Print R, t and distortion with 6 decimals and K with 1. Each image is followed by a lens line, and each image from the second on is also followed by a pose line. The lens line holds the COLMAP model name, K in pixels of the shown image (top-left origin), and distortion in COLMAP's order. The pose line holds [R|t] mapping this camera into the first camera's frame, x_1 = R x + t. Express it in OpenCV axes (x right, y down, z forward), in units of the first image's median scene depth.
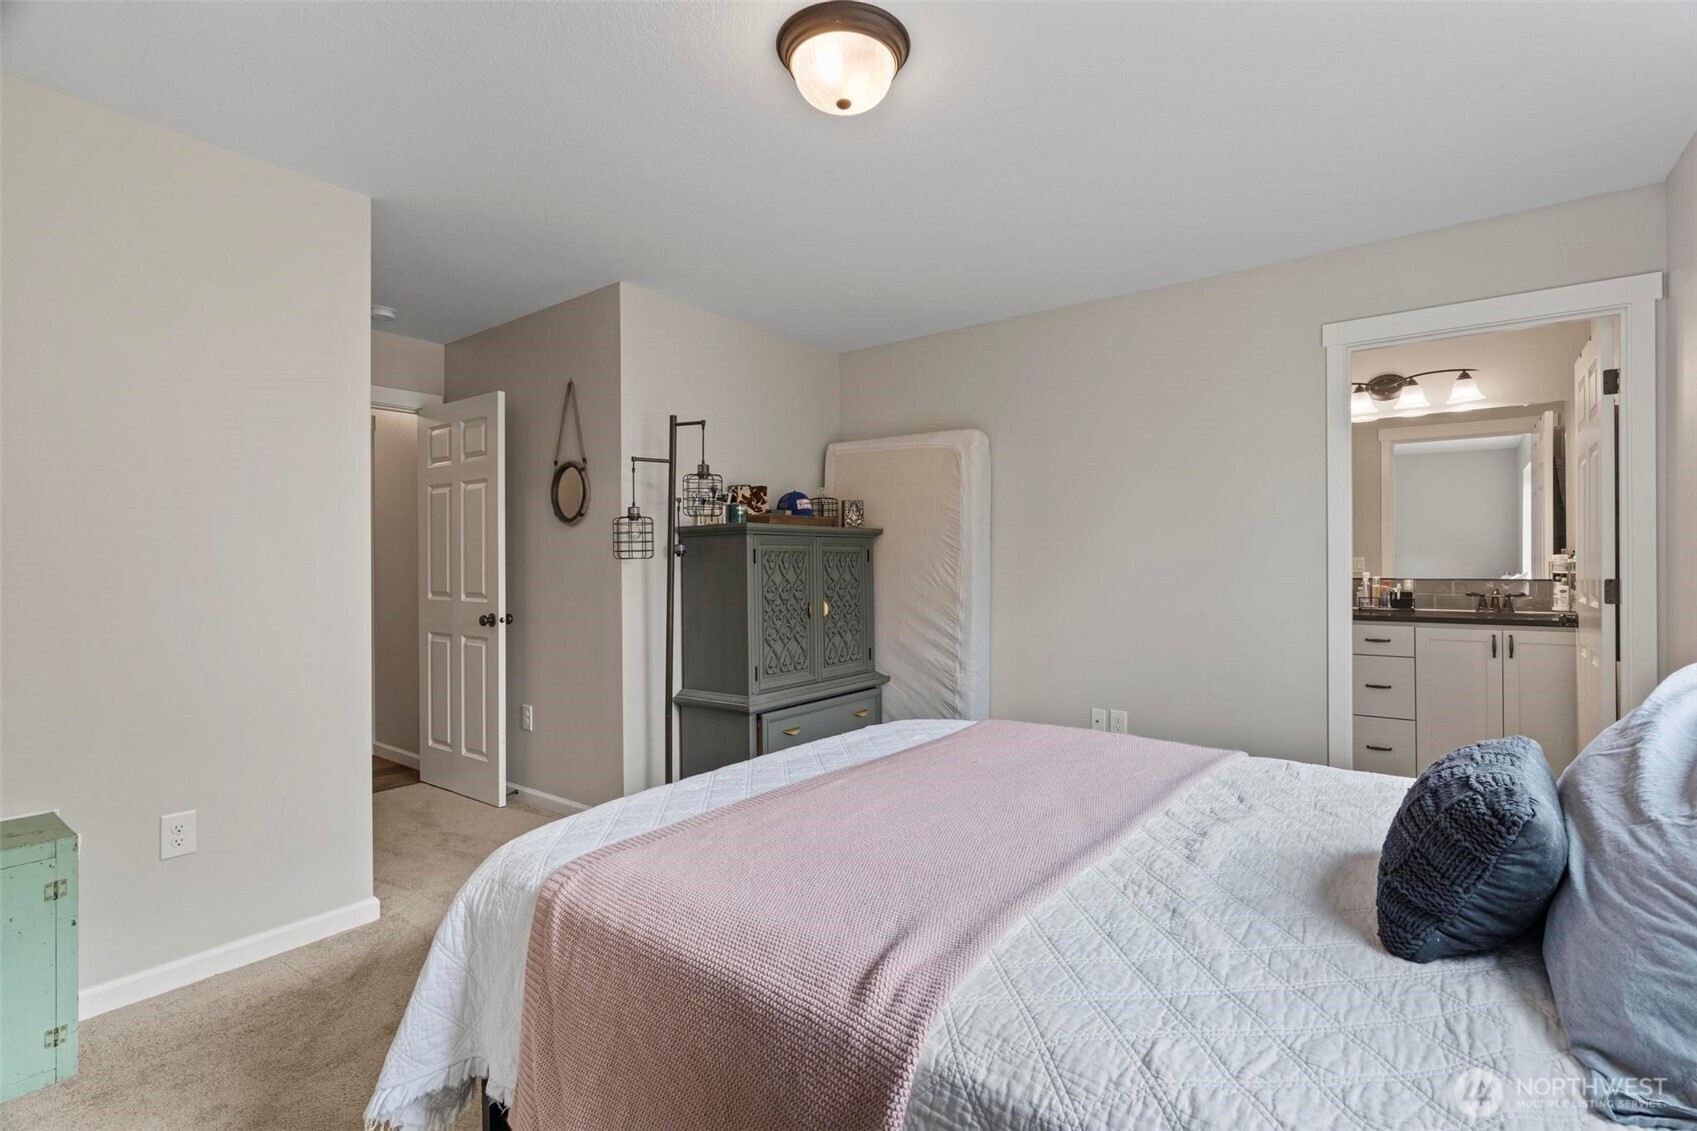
lens RADIAL K [[784.8, 0, 848.5], [0, 784.8, 565.5], [0, 0, 1]] dist [0.000852, 0.000048]
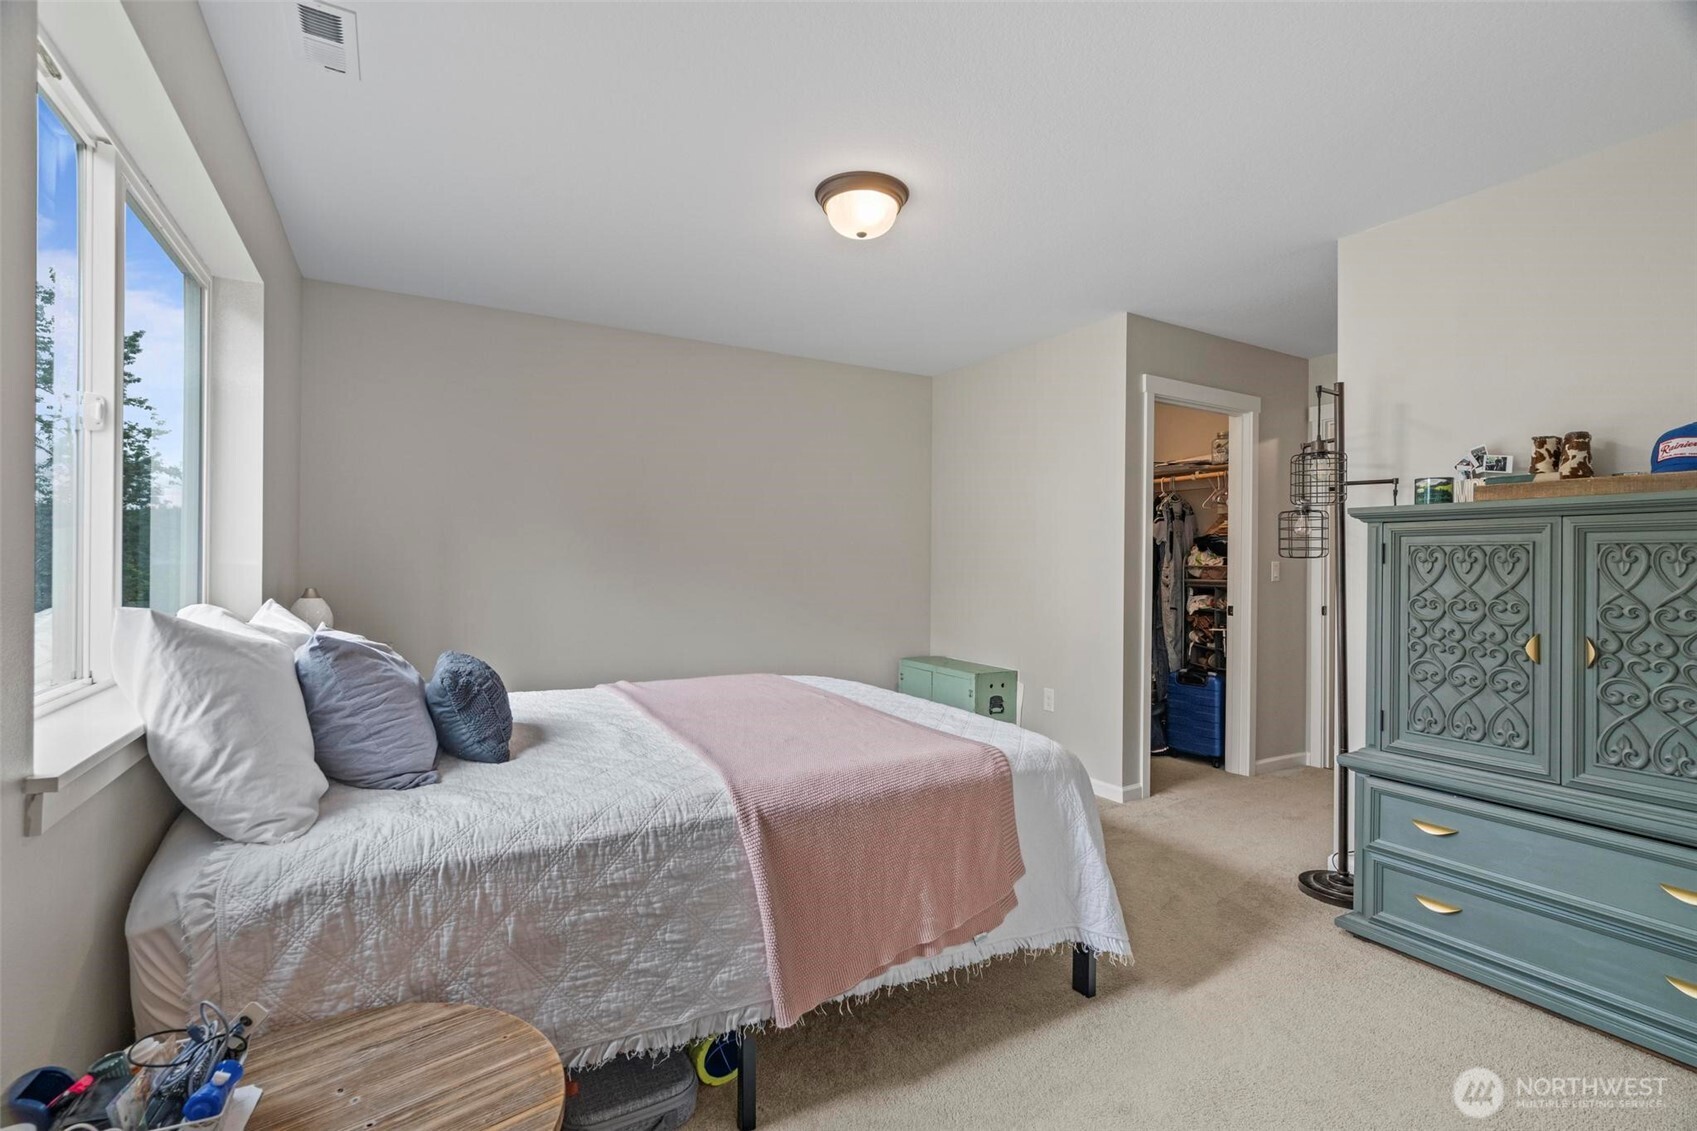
lens RADIAL K [[764.3, 0, 848.5], [0, 764.3, 565.5], [0, 0, 1]] dist [-0.000096, -0.000140]
pose [[-0.394957, 0.004659, -0.918688, 1.513736], [-0.007910, 0.999933, 0.008472, -0.005146], [0.918666, 0.010613, -0.394894, 1.806929]]
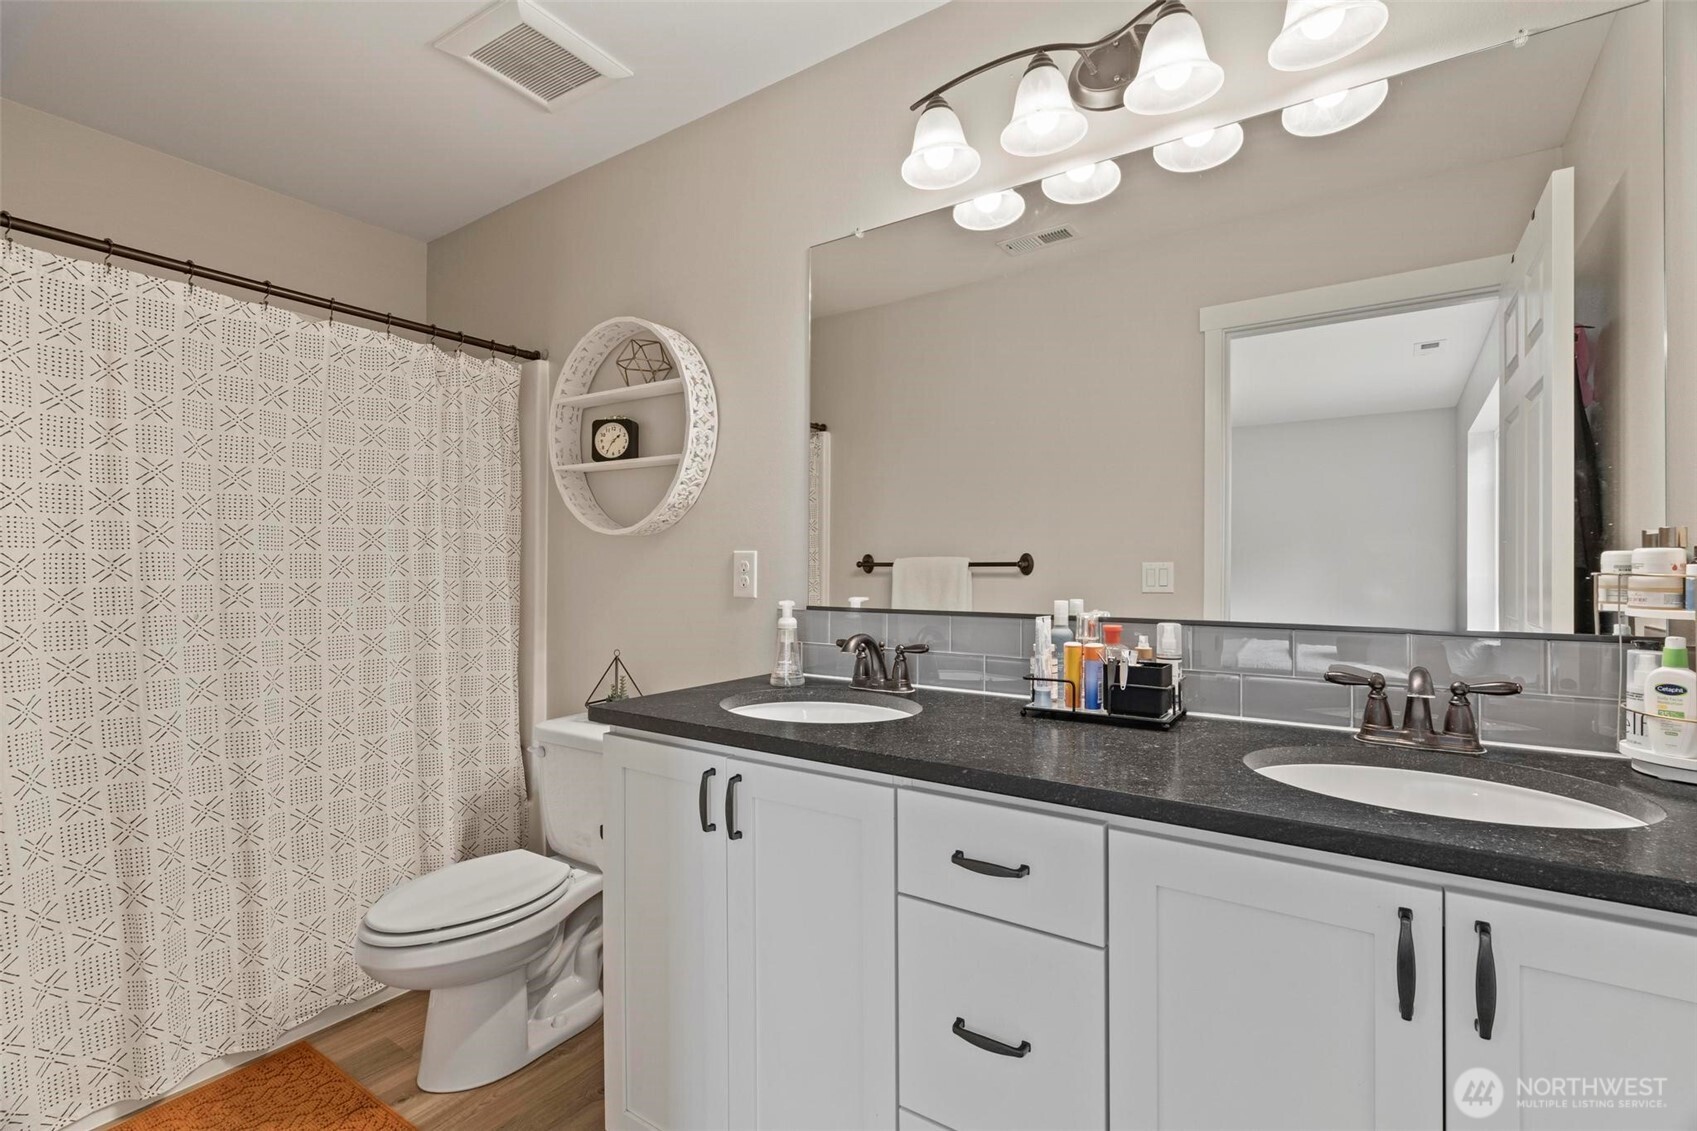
lens RADIAL K [[764.3, 0, 848.5], [0, 764.3, 565.5], [0, 0, 1]] dist [-0.000096, -0.000140]
pose [[0.999214, 0.009548, 0.038482, 0.575369], [-0.009246, 0.999925, -0.008032, -0.003145], [-0.038556, 0.007670, 0.999227, 0.693455]]
